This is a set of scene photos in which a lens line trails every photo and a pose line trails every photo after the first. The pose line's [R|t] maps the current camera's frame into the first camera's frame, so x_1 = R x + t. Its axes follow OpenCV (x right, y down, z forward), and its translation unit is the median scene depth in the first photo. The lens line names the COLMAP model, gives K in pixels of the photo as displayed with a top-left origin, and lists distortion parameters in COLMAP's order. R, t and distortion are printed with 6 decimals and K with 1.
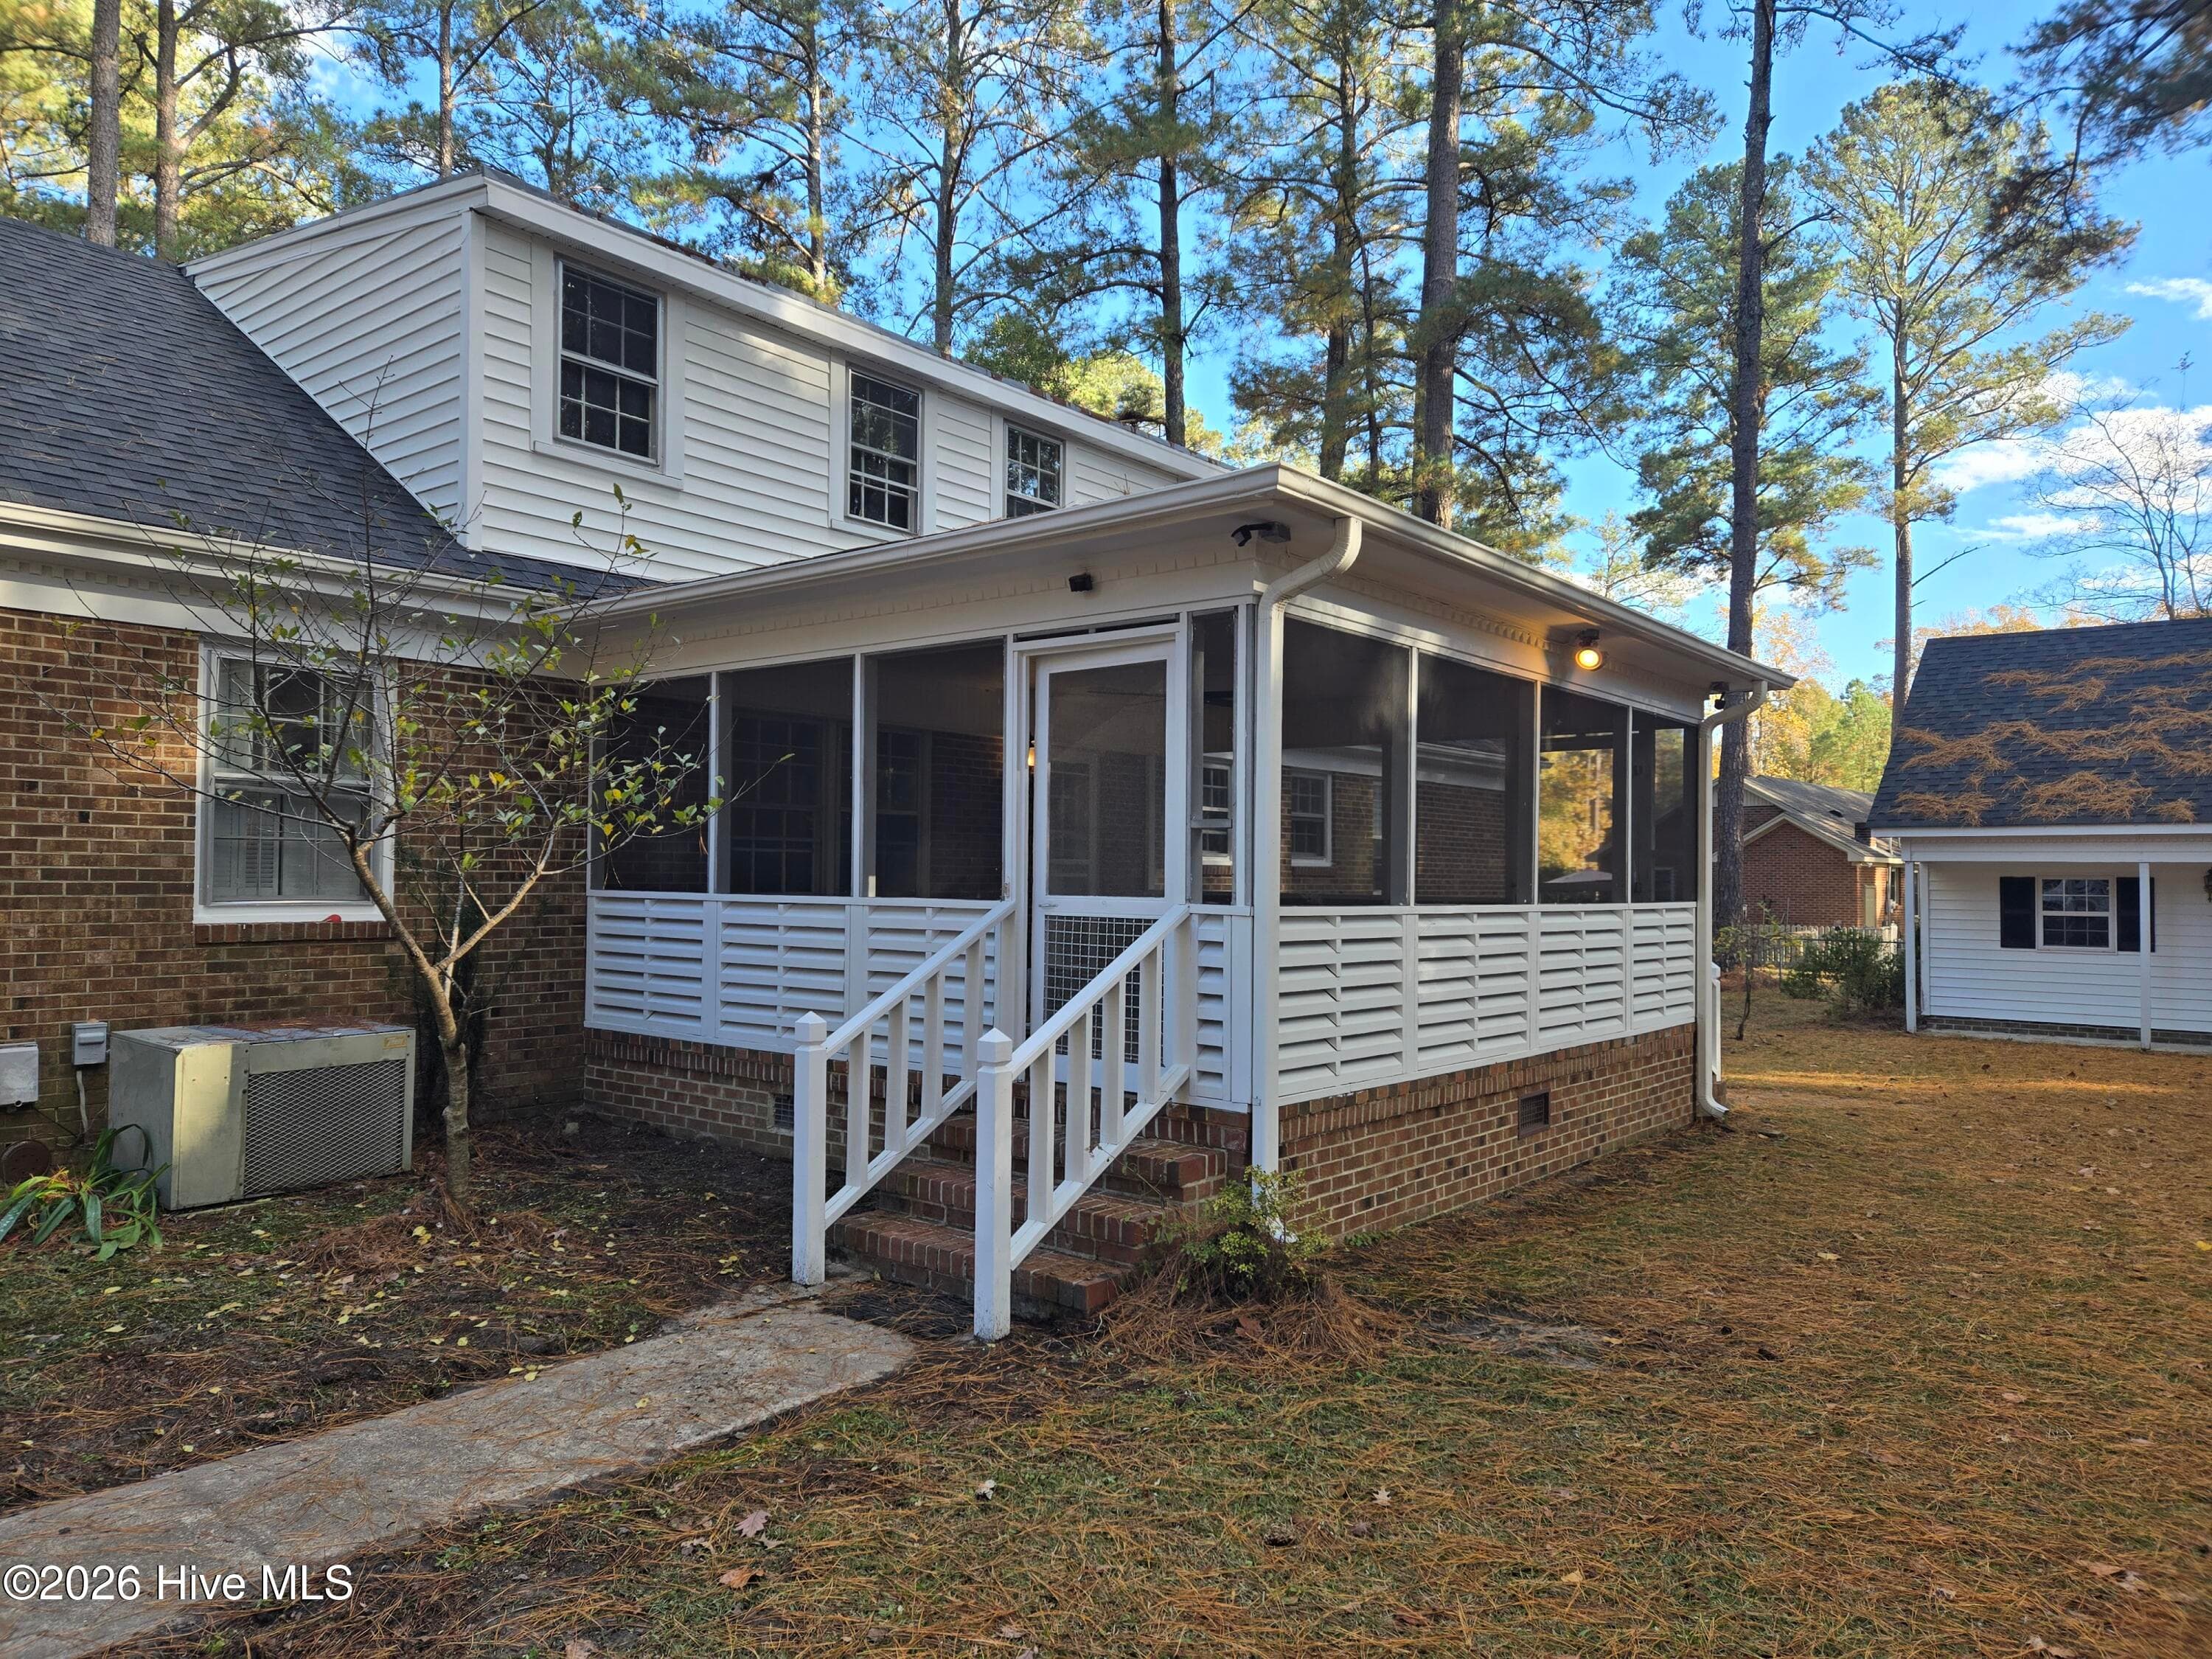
lens RADIAL K [[1464.7, 0, 1077.2], [0, 1464.7, 848.0], [0, 0, 1]] dist [0.075094, -0.051222]
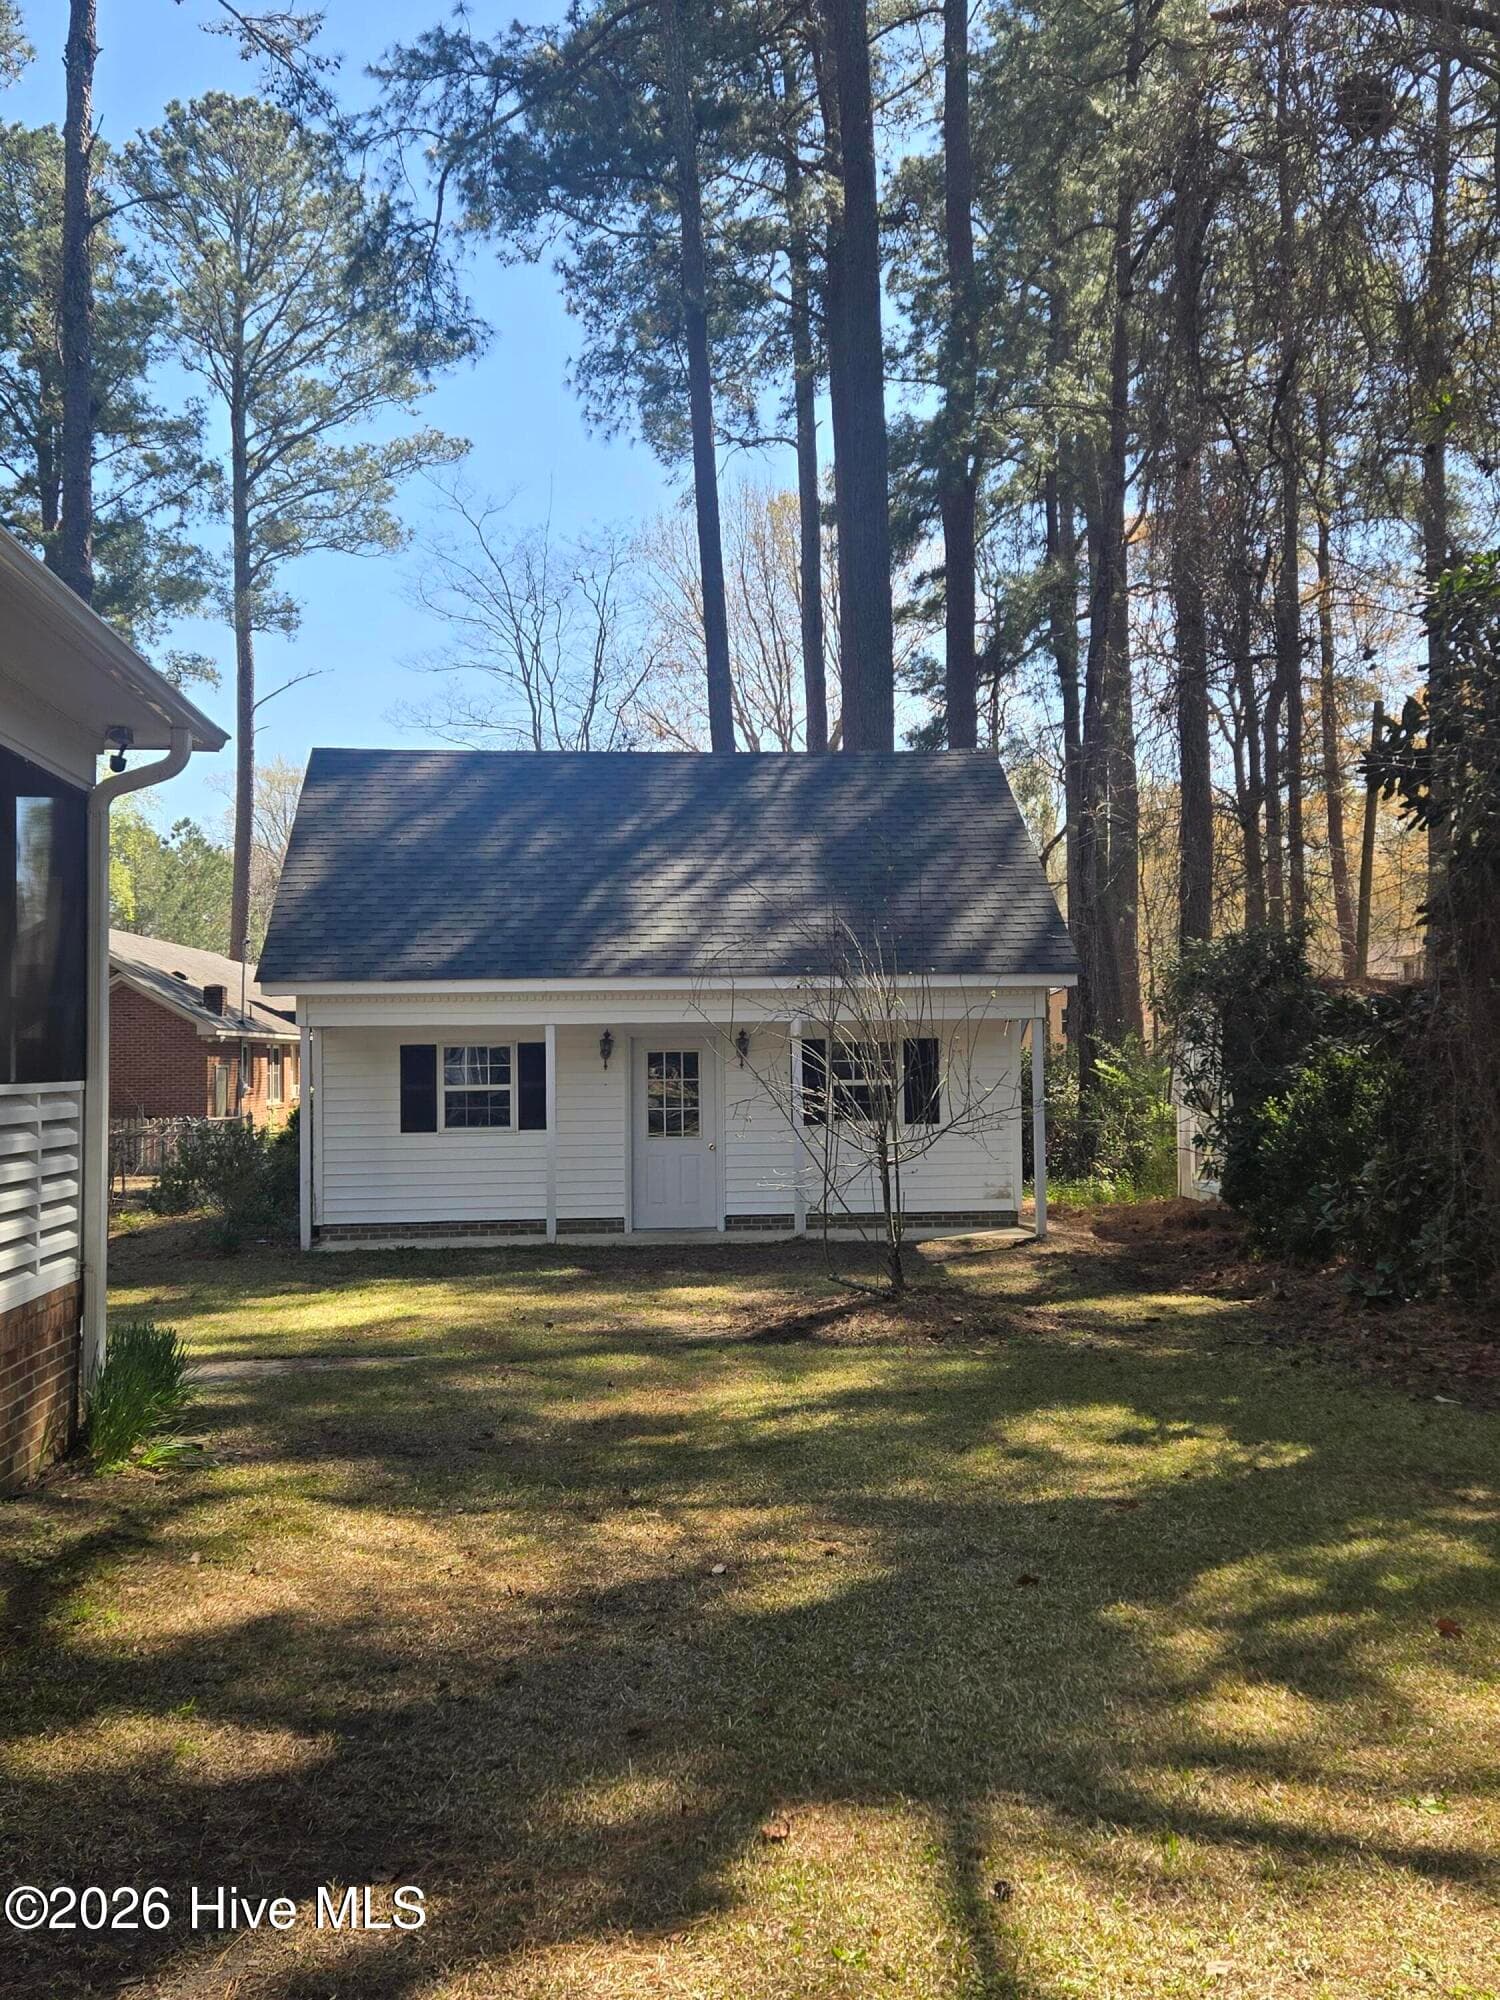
lens RADIAL K [[1881.8, 0, 800.1], [0, 1881.8, 1009.8], [0, 0, 1]] dist [0.012997, 0.020239]
pose [[0.696030, -0.001466, 0.718011, 0.087400], [0.008110, 0.999950, -0.005820, 0.017312], [-0.717967, 0.009873, 0.696008, 0.316241]]
